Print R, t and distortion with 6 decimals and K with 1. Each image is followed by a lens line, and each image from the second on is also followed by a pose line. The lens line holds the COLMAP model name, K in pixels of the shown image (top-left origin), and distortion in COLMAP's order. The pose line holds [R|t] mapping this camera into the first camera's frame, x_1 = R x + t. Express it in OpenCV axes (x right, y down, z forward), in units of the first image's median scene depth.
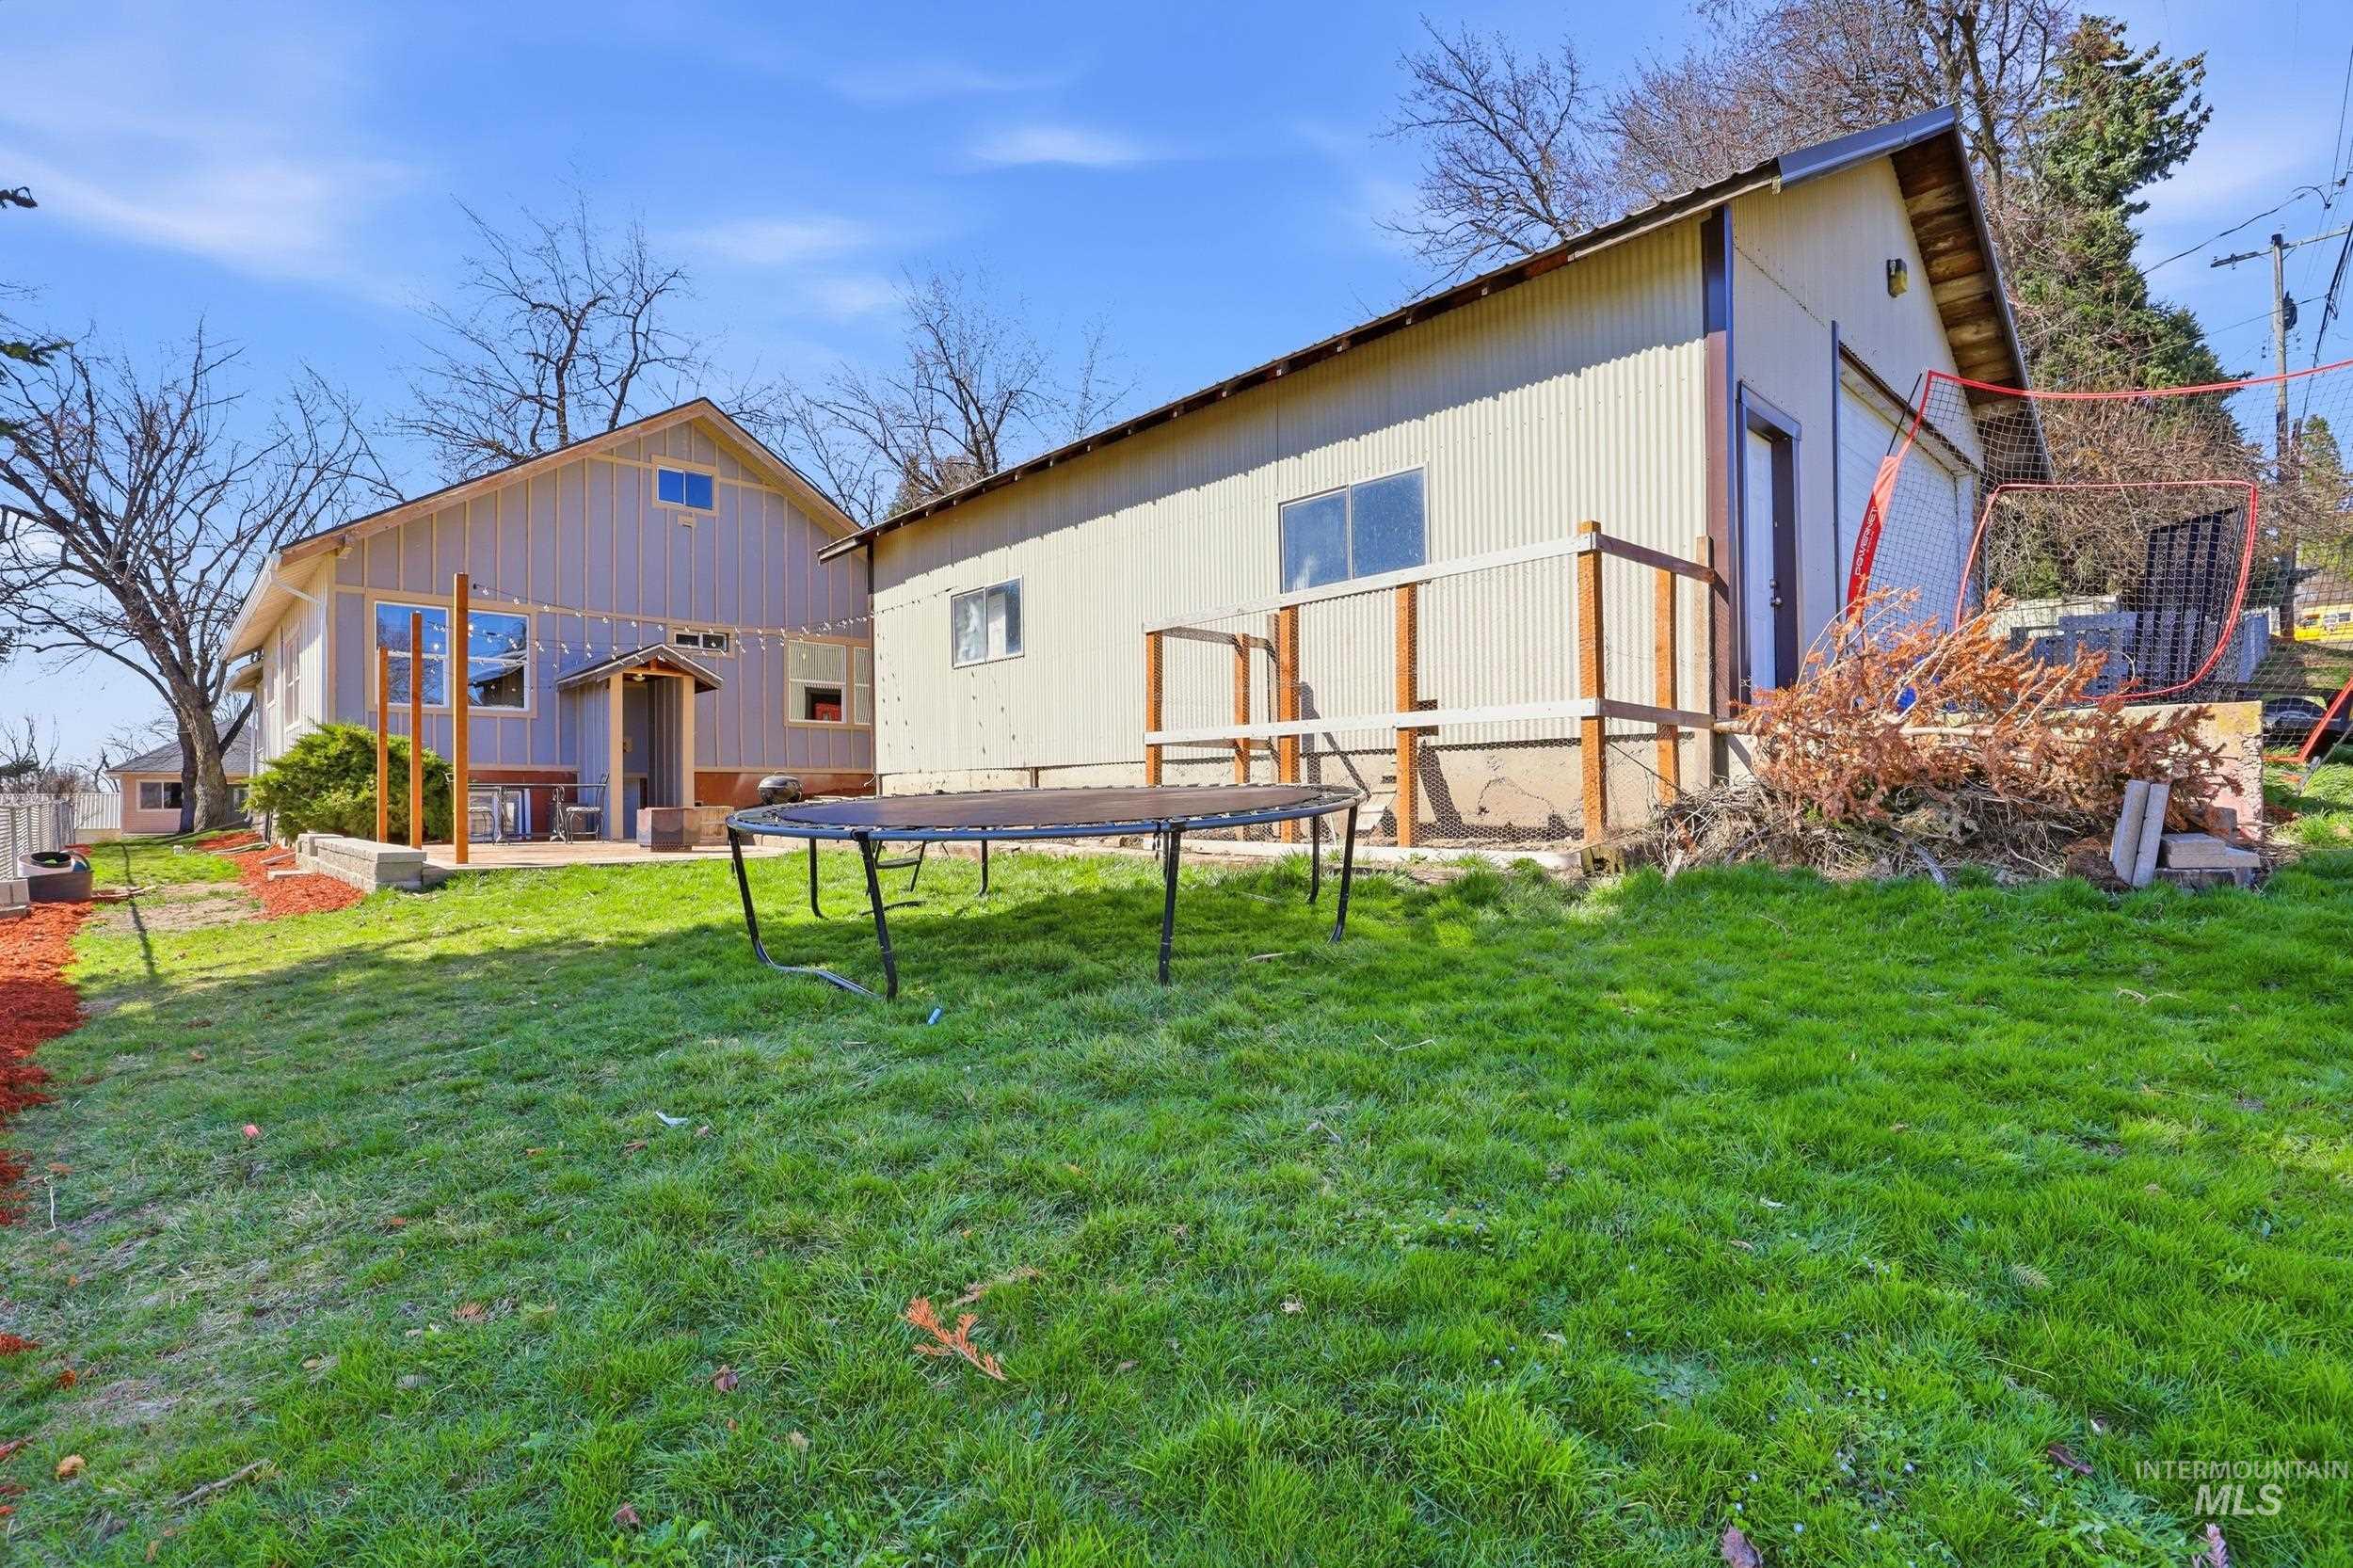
lens RADIAL K [[1103.0, 0, 1184.3], [0, 1103.0, 790.5], [0, 0, 1]] dist [-0.034766, 0.005340]
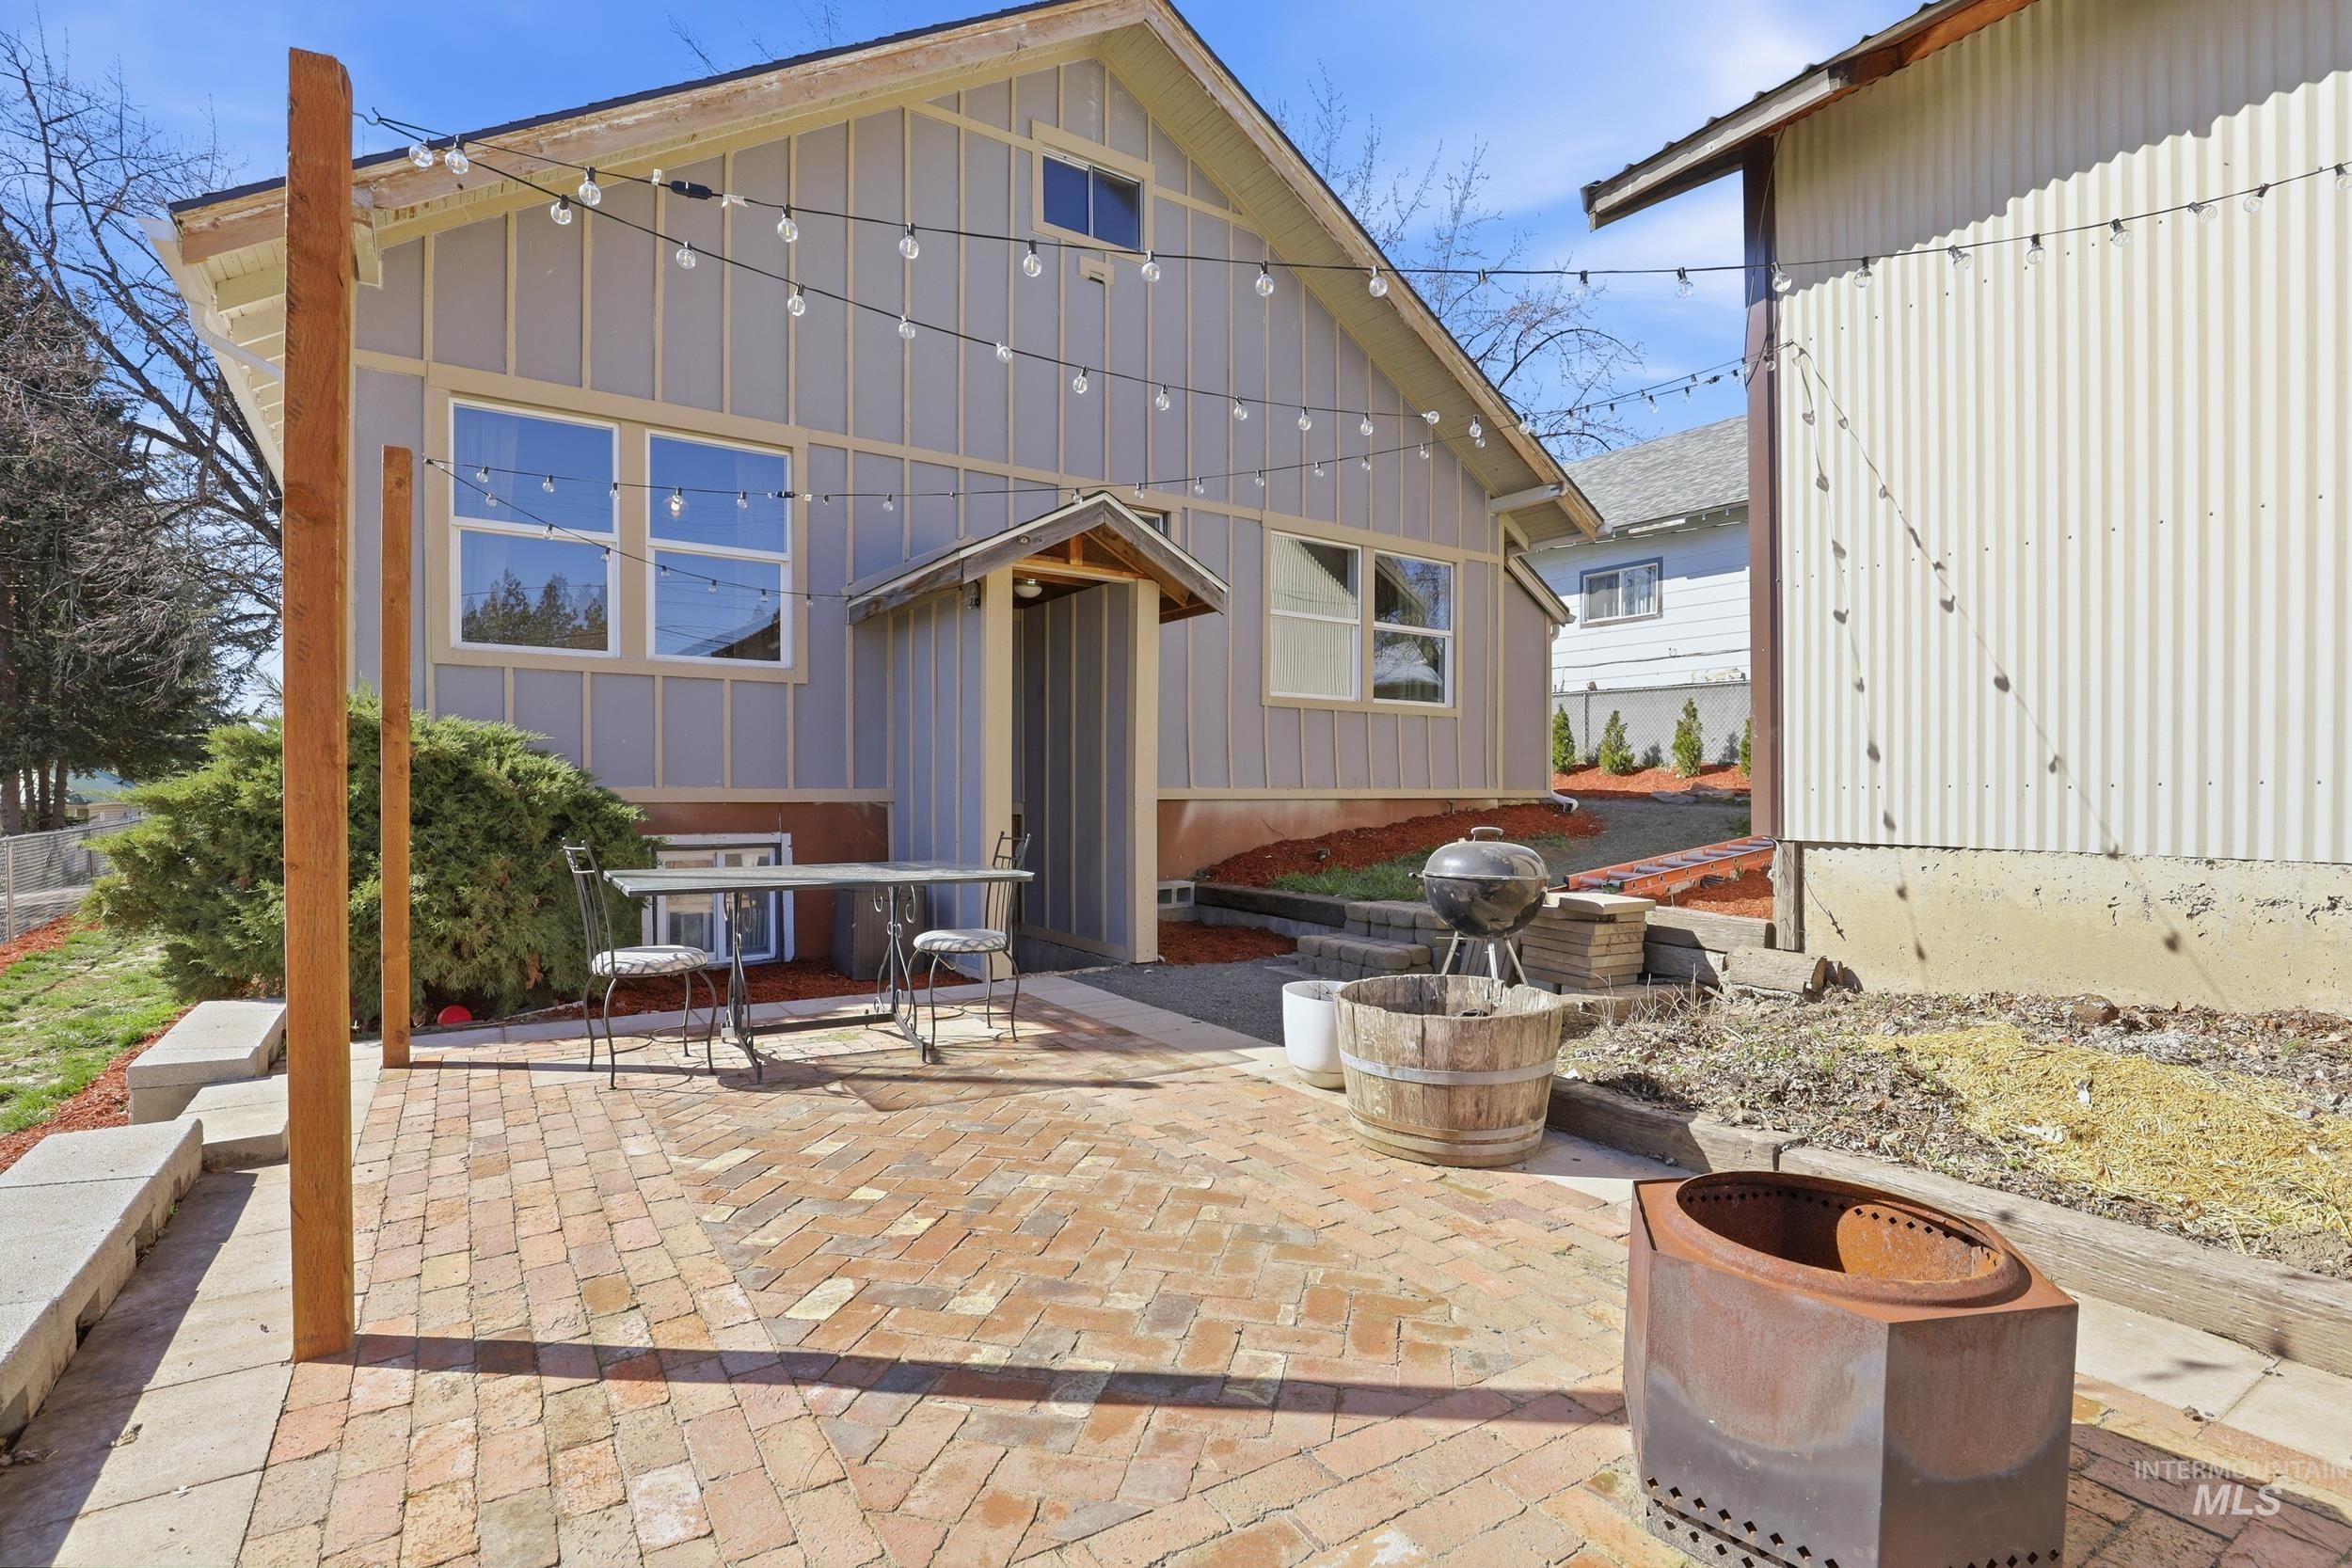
lens RADIAL K [[1102.5, 0, 1165.0], [0, 1102.5, 806.8], [0, 0, 1]] dist [-0.034766, 0.005340]
pose [[0.983404, 0.014189, -0.180875, -0.254580], [-0.009759, 0.999631, 0.025362, -0.019935], [0.181168, -0.023176, 0.983179, 0.404280]]
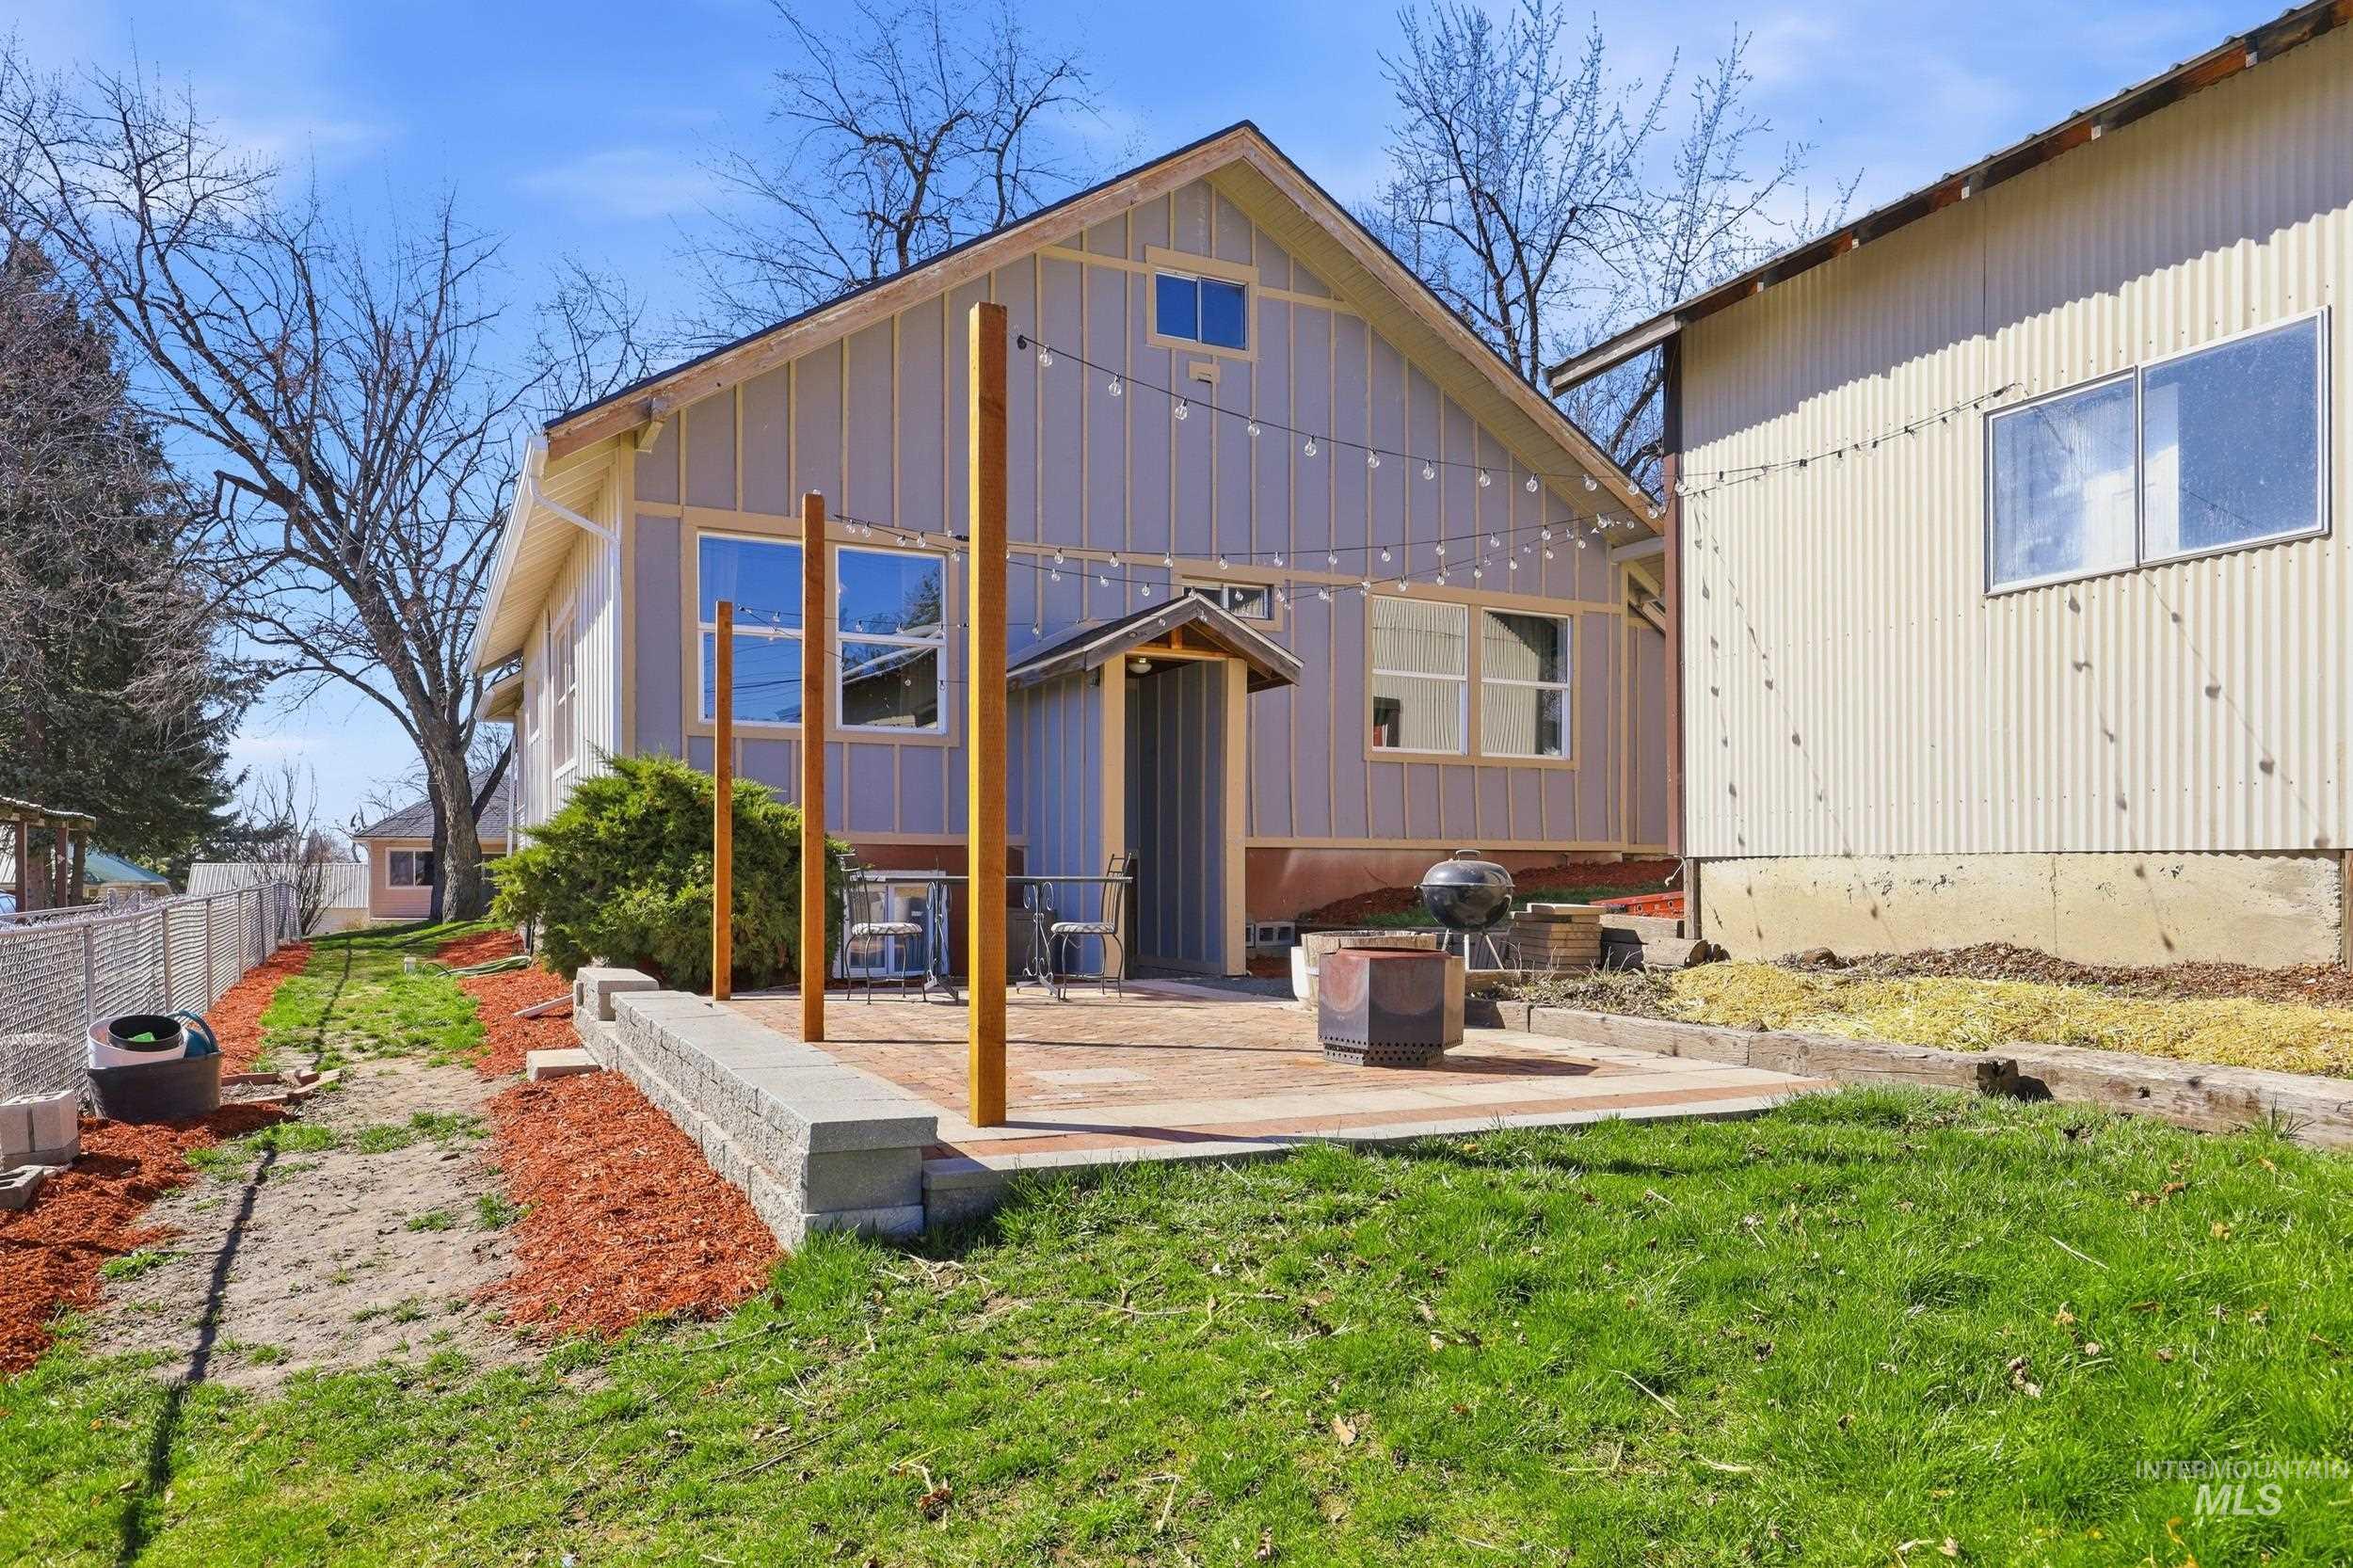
lens RADIAL K [[1543.2, 0, 1171.1], [0, 1543.2, 882.9], [0, 0, 1]] dist [-0.004015, -0.001260]
pose [[0.951613, 0.010849, -0.307107, -0.180424], [-0.006865, 0.999878, 0.014051, -0.007585], [0.307221, -0.011263, 0.951571, 0.214456]]
